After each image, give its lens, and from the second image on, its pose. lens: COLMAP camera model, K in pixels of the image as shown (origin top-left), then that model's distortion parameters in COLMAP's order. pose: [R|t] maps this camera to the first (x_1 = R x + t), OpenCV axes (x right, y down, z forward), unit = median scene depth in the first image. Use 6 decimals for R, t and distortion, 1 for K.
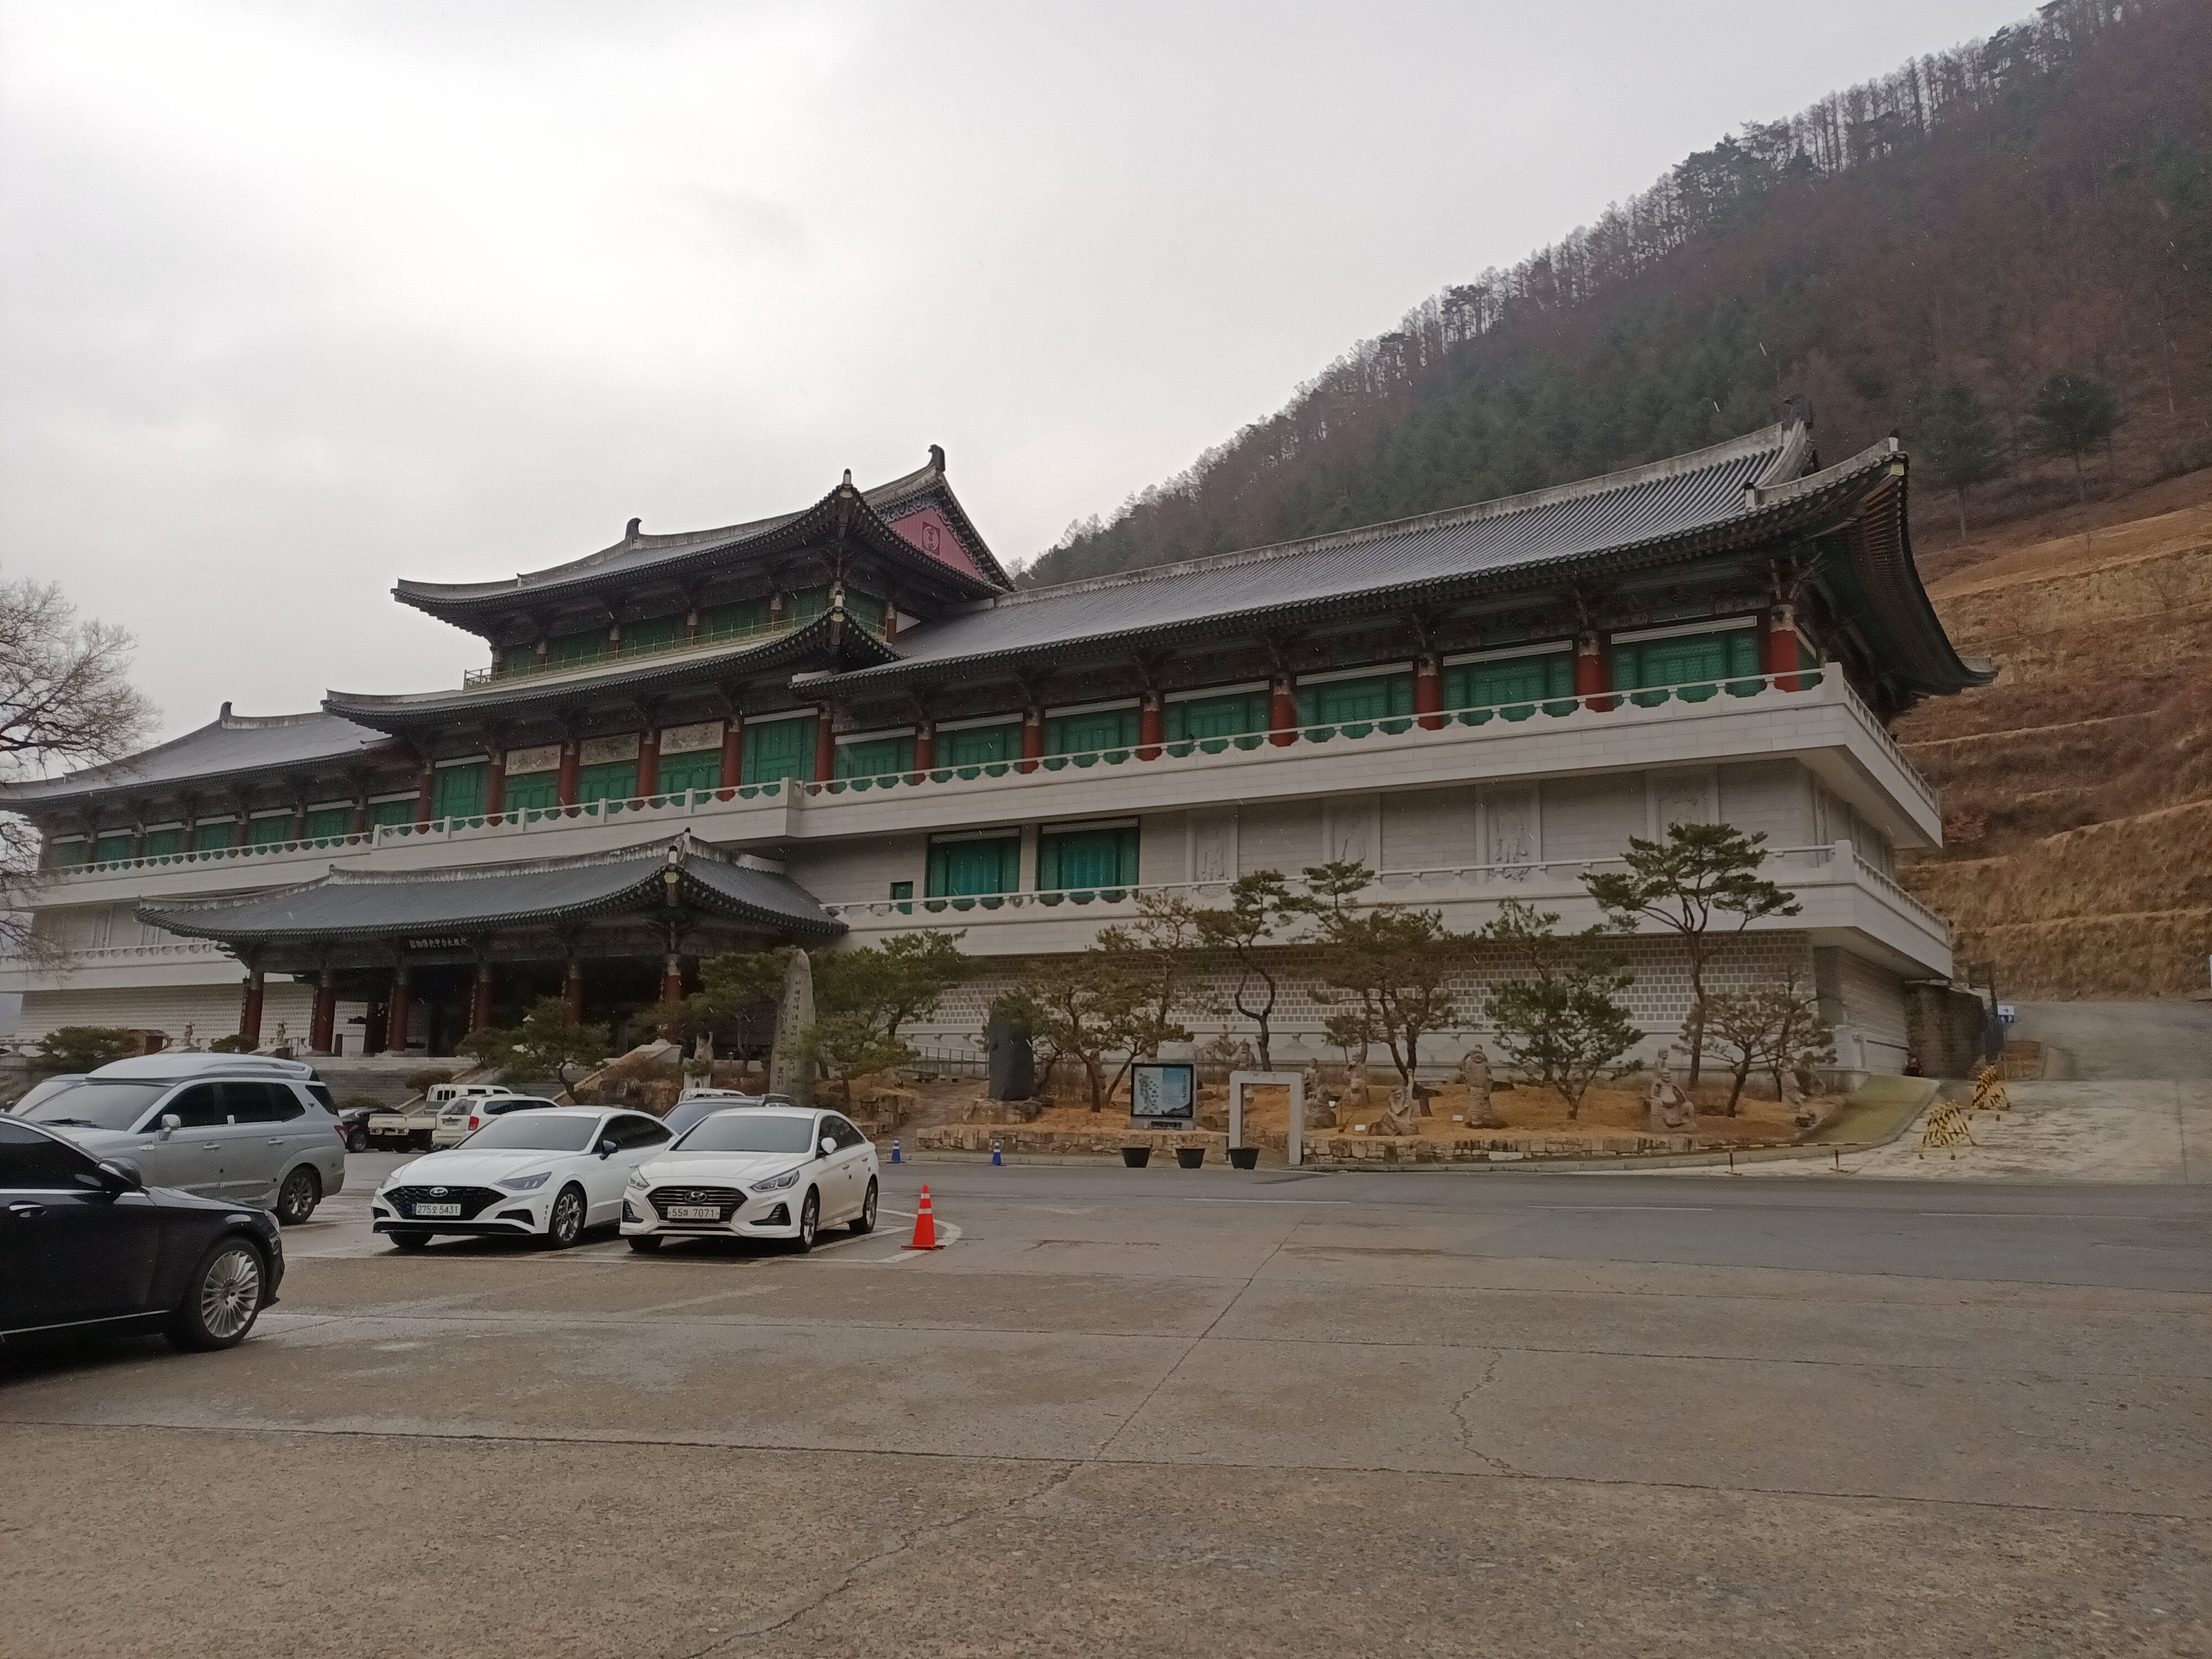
lens RADIAL K [[1616.2, 0, 1113.4], [0, 1616.2, 838.0], [0, 0, 1]] dist [0.047881, -0.054658]
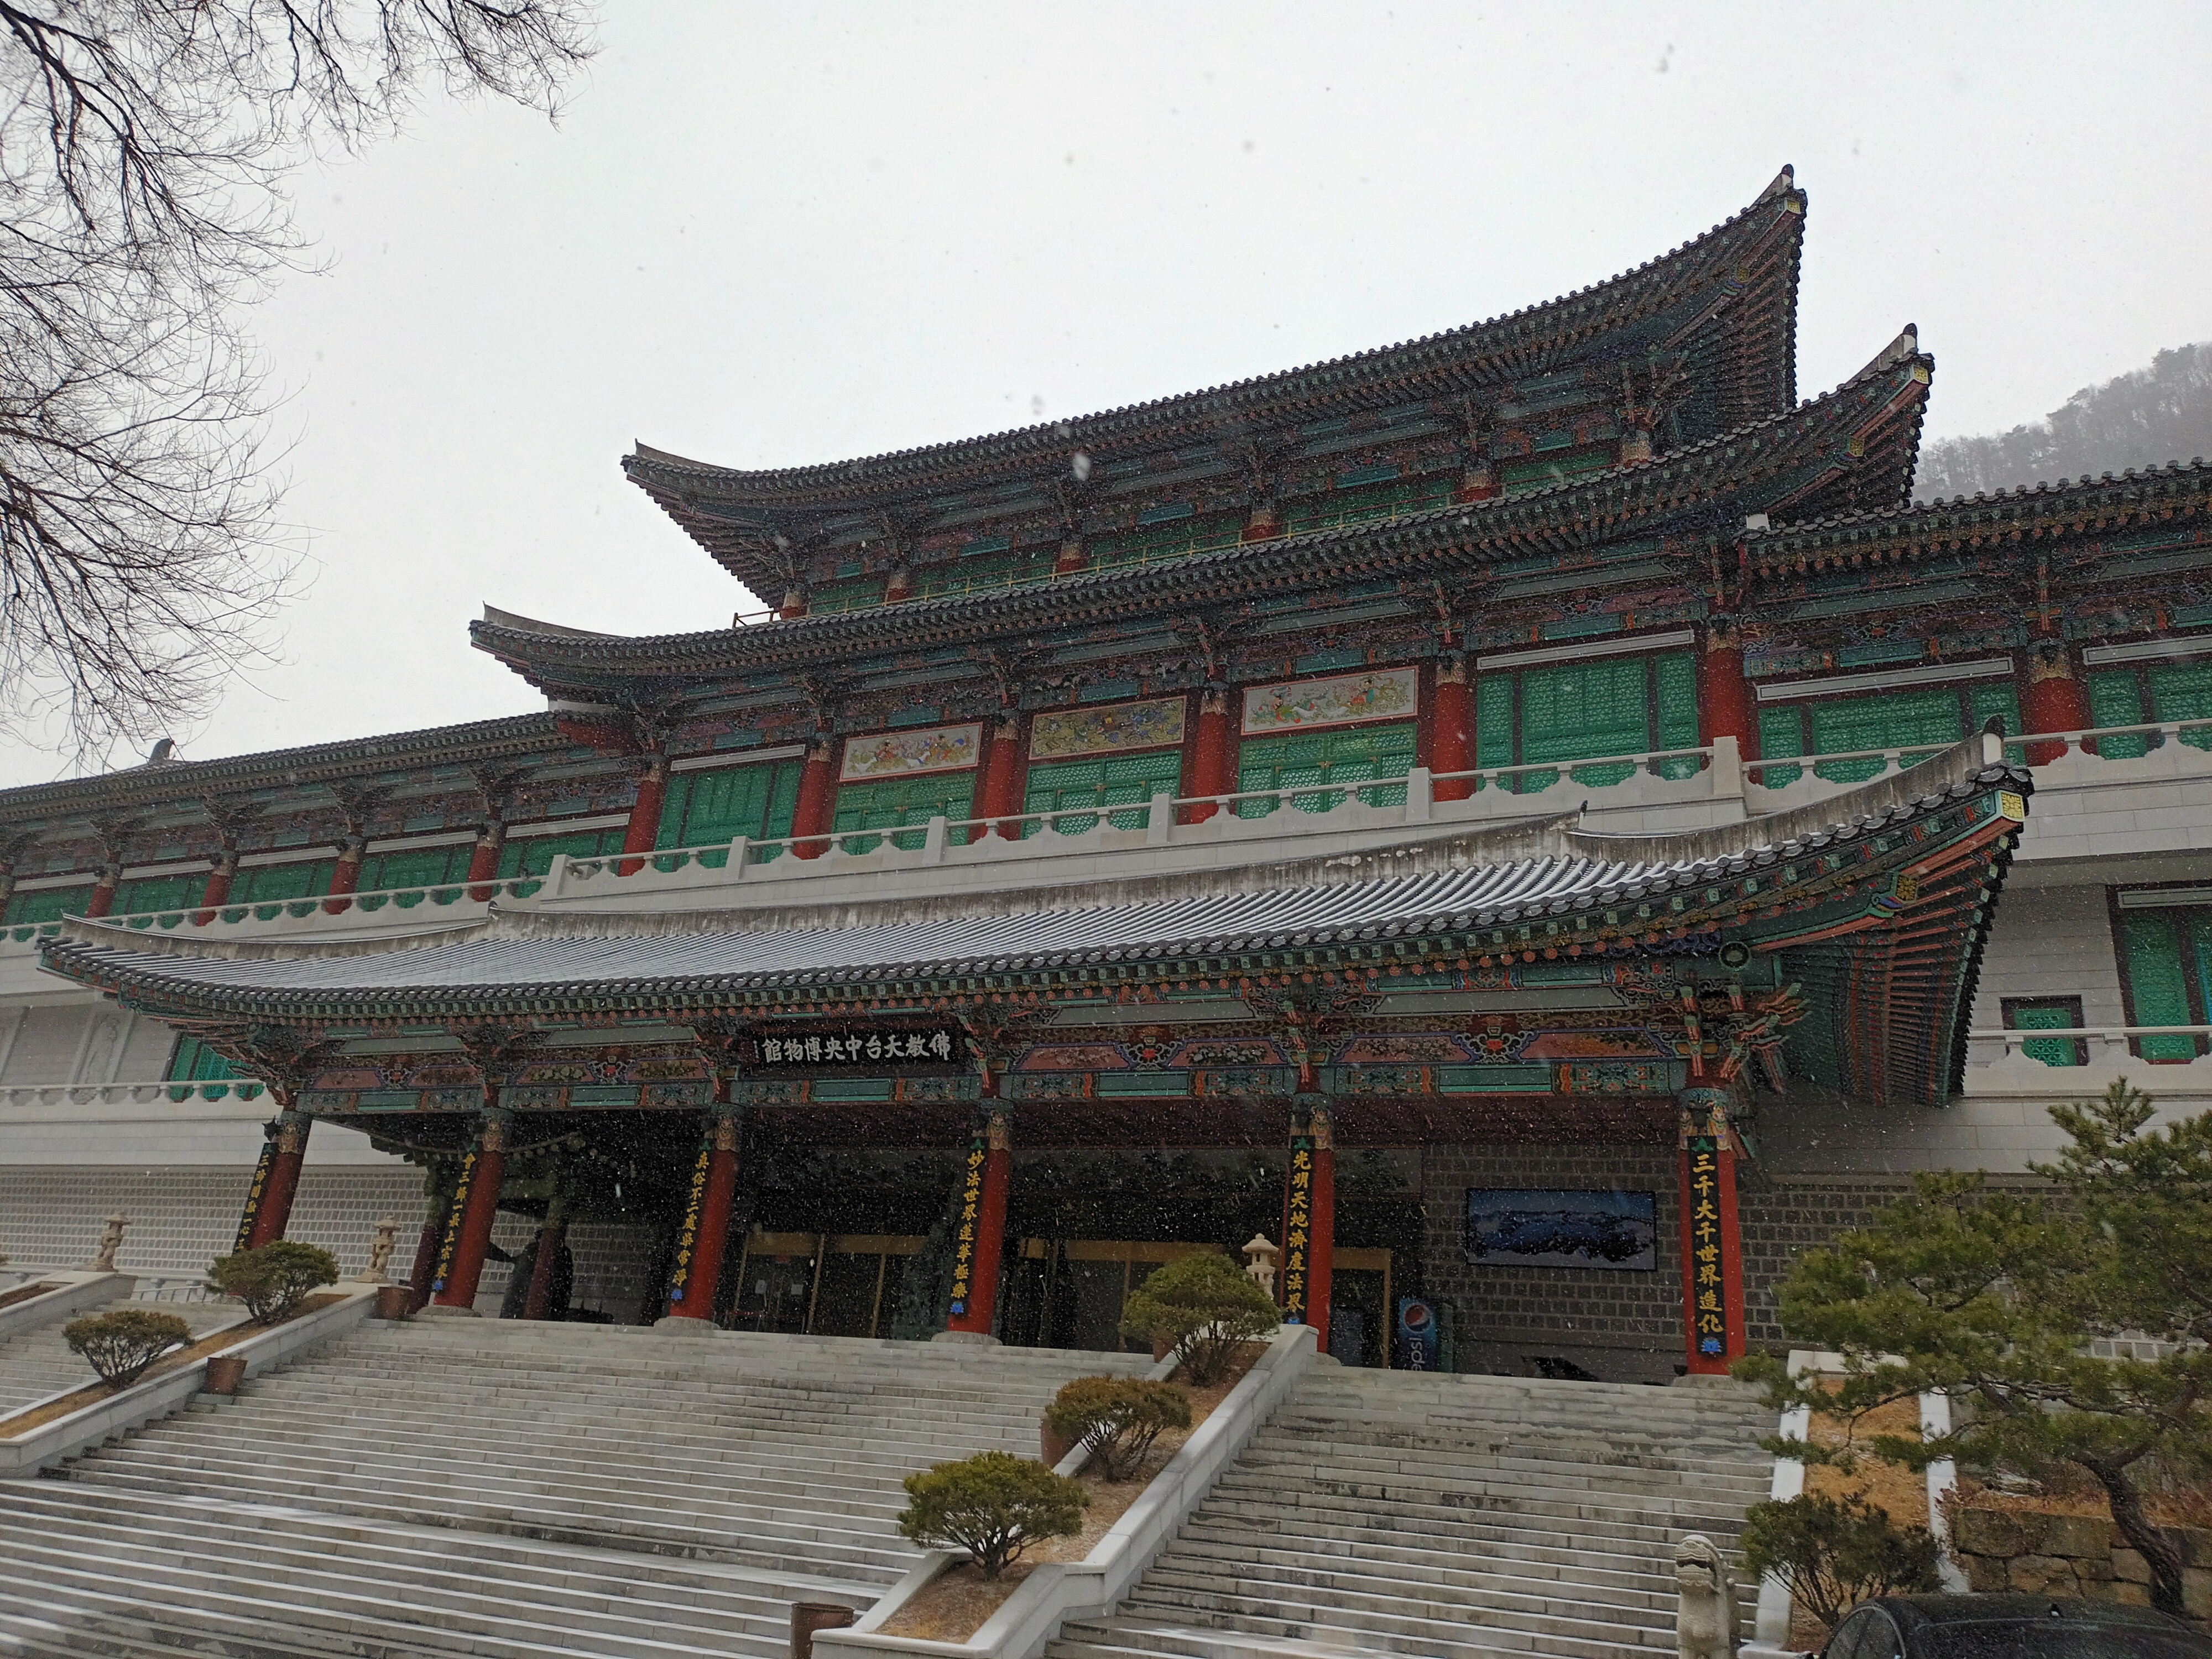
lens RADIAL K [[1637.5, 0, 1106.0], [0, 1637.5, 829.5], [0, 0, 1]] dist [0.046804, -0.057272]
pose [[0.990645, 0.106121, 0.085796, -0.374080], [-0.085314, 0.972309, -0.217571, 0.090210], [-0.106509, 0.208216, 0.972266, 0.555527]]
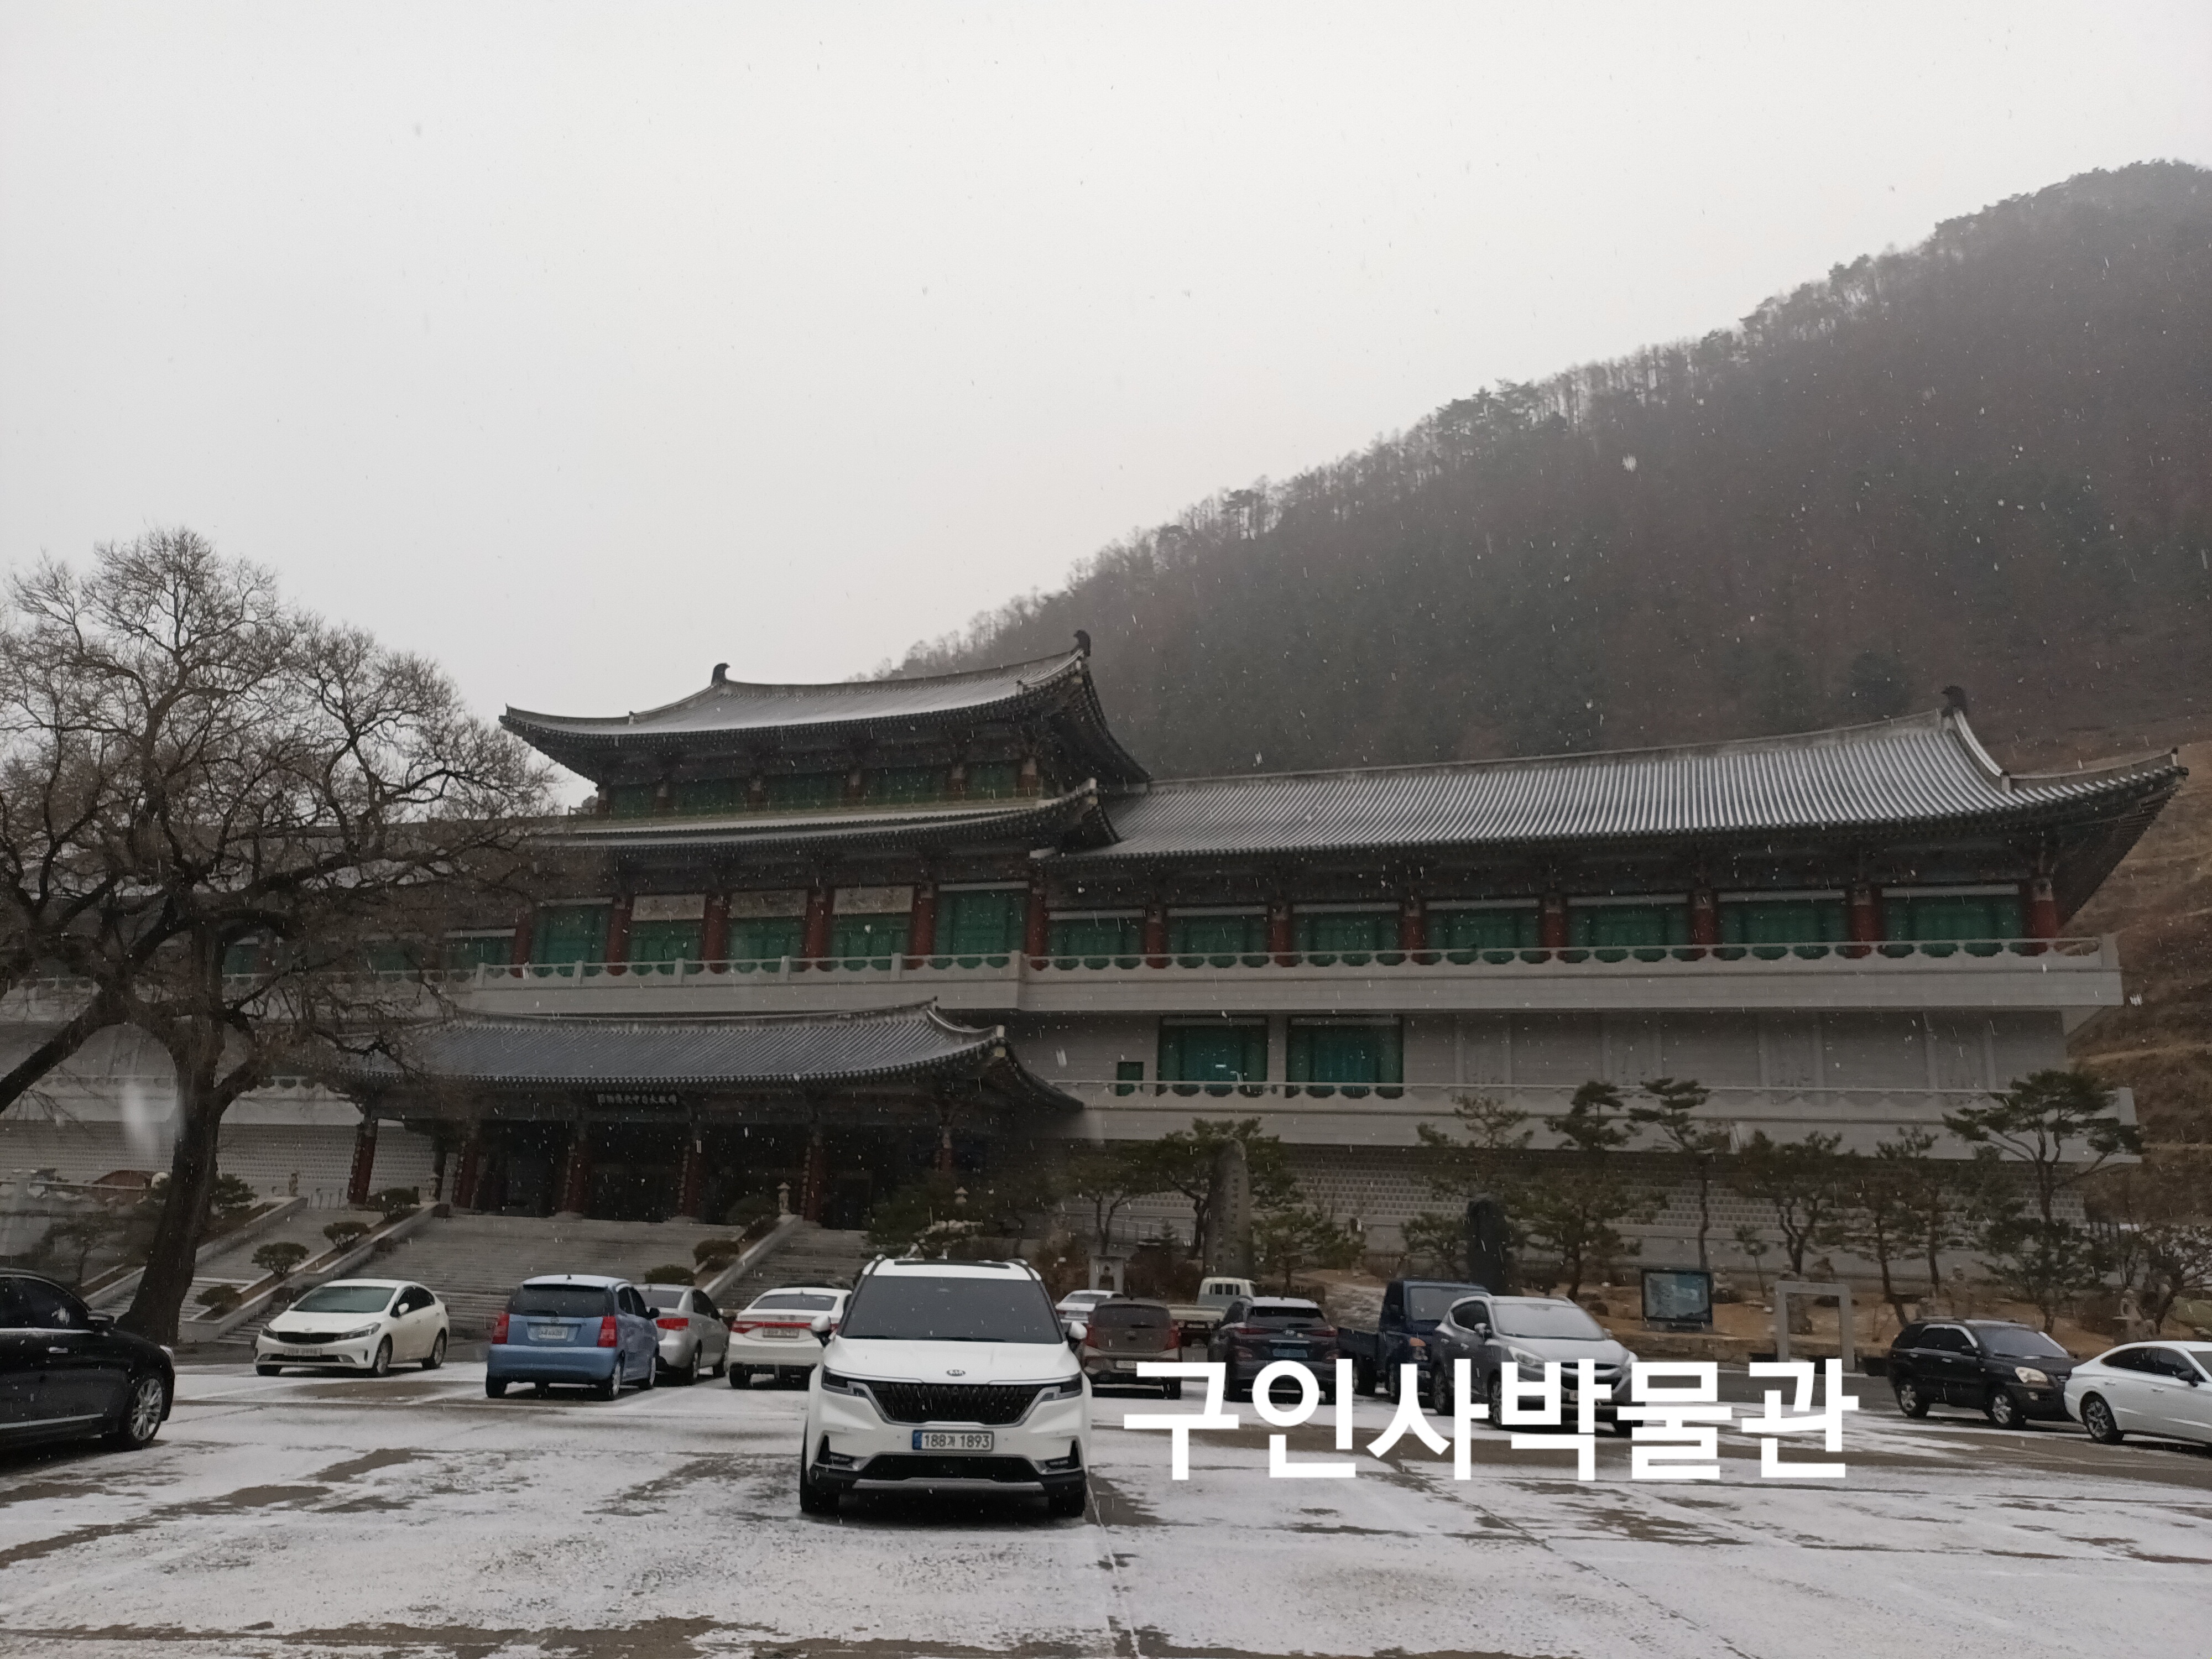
lens RADIAL K [[1637.5, 0, 1106.0], [0, 1637.5, 829.5], [0, 0, 1]] dist [0.046804, -0.057272]
pose [[0.976700, 0.082427, 0.198149, -0.332589], [-0.062296, 0.992437, -0.105775, -0.007307], [-0.205369, 0.090966, 0.974448, -0.013749]]
